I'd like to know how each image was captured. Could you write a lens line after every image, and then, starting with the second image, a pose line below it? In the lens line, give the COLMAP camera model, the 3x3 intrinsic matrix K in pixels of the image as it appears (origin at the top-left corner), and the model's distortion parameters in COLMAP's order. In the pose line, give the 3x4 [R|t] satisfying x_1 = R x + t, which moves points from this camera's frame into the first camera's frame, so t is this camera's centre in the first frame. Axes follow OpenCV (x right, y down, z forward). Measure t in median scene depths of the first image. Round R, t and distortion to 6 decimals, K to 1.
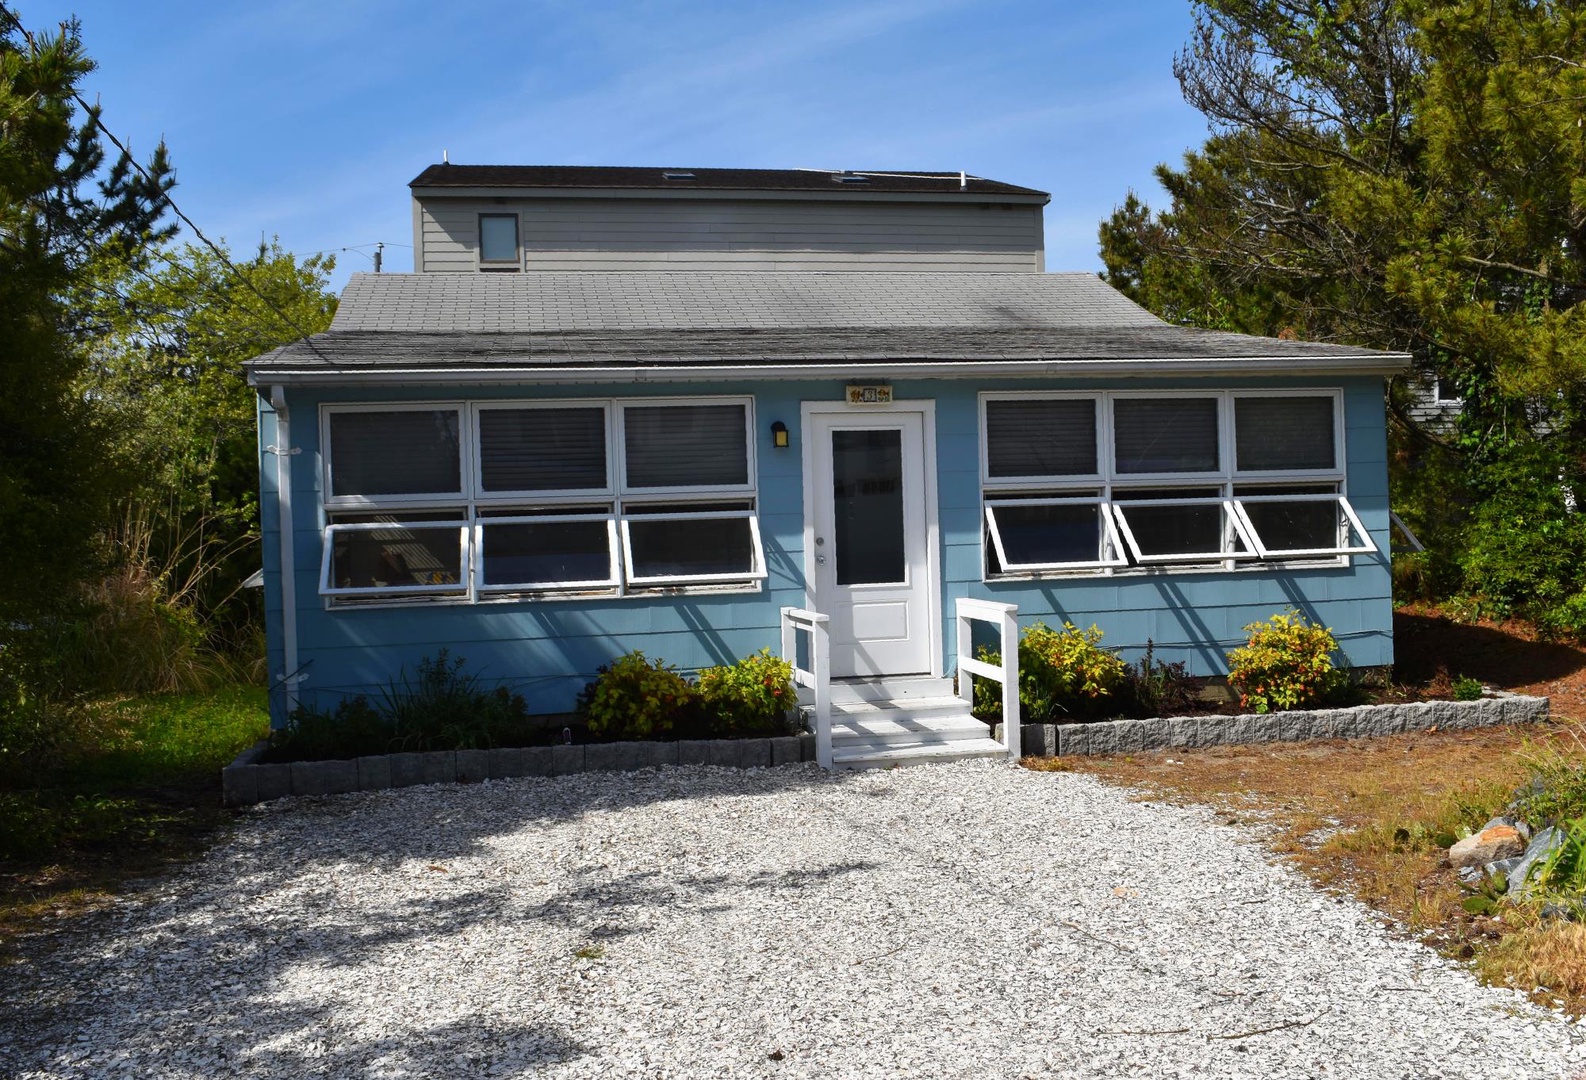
lens RADIAL K [[1321.5, 0, 801.1], [0, 1321.5, 573.0], [0, 0, 1]] dist [-0.072447, 0.003189]
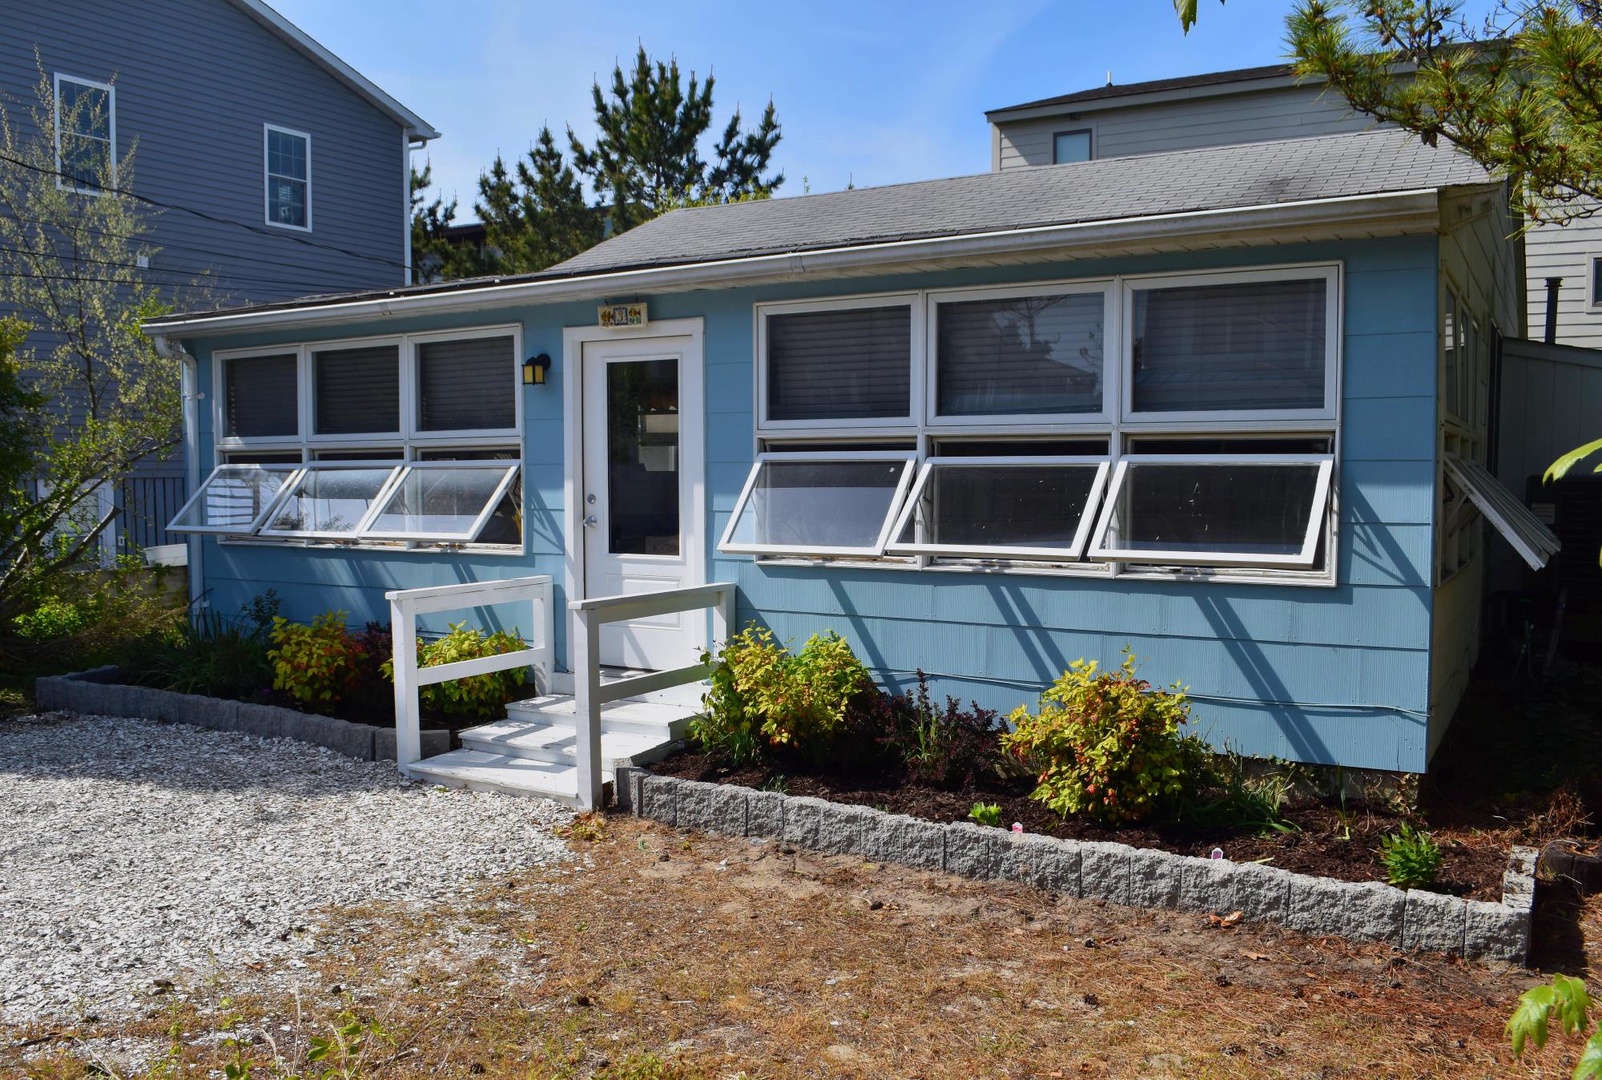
lens RADIAL K [[1243.7, 0, 844.4], [0, 1243.7, 574.3], [0, 0, 1]] dist [-0.080796, 0.002439]
pose [[0.783773, 0.084158, -0.615318, 0.609634], [-0.042264, 0.995707, 0.082349, -0.046734], [0.619607, -0.038537, 0.783966, 0.487033]]
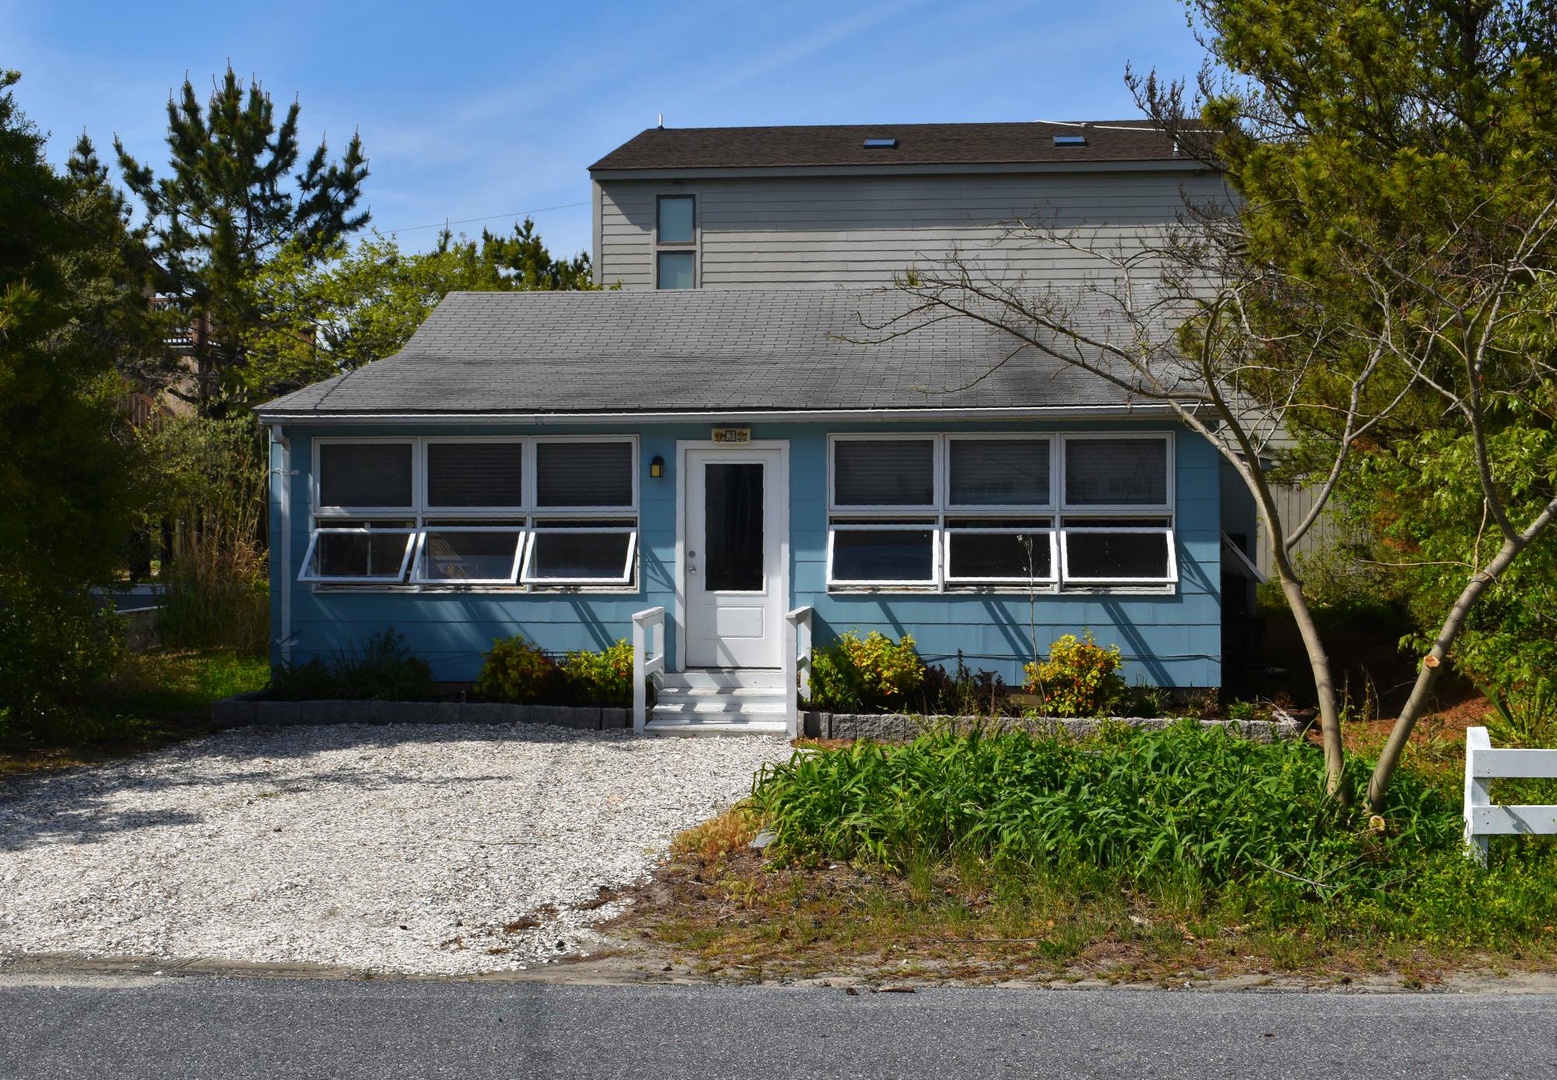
lens RADIAL K [[1622.4, 0, 778.5], [0, 1622.4, 540.0], [0, 0, 1]] dist [-0.047565, -0.024846]
pose [[0.964033, 0.036596, -0.263251, 0.480540], [-0.039335, 0.999213, -0.005138, -0.032257], [0.262856, 0.015308, 0.964714, -0.419292]]
